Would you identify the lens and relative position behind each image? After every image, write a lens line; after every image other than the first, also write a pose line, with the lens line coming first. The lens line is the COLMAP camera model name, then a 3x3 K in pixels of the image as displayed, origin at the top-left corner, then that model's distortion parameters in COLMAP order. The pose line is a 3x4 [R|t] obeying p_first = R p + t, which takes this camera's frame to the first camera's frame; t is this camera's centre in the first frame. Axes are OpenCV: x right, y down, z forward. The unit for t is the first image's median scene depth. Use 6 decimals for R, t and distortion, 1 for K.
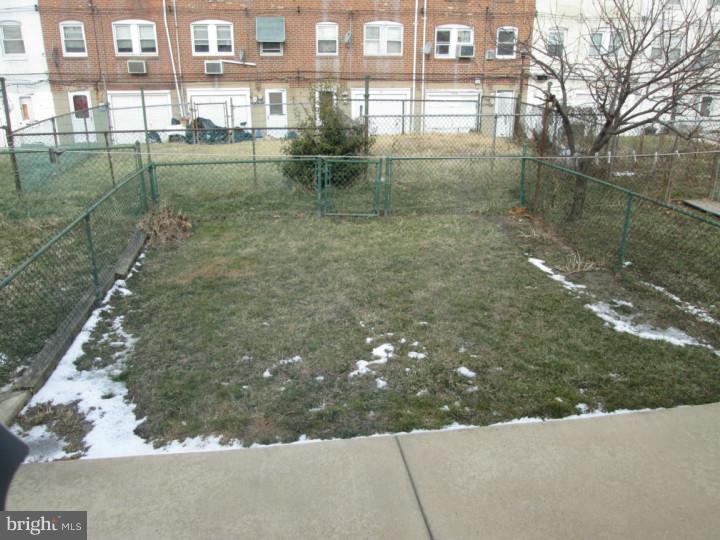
lens RADIAL K [[593.9, 0, 360.0], [0, 593.9, 270.0], [0, 0, 1]] dist [-0.052348, 0.019439]
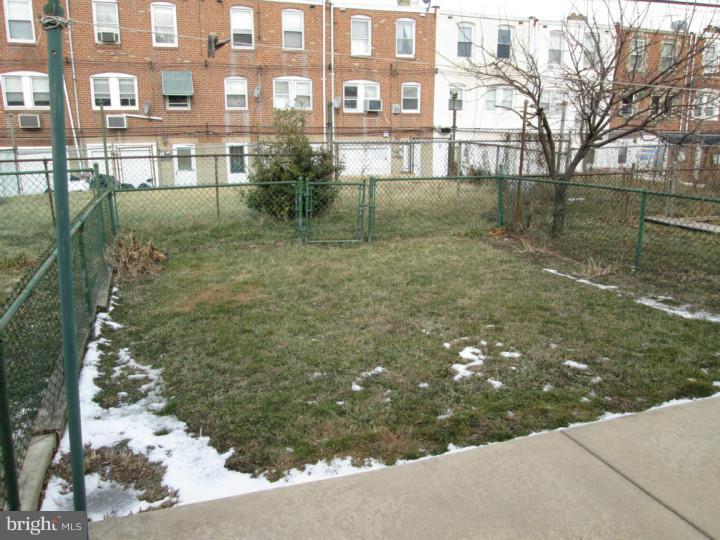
lens RADIAL K [[593.9, 0, 360.0], [0, 593.9, 270.0], [0, 0, 1]] dist [-0.052348, 0.019439]
pose [[0.980591, -0.049612, 0.189686, -0.244045], [0.070140, 0.992196, -0.103090, 0.080046], [-0.183092, 0.114393, 0.976418, 0.140649]]
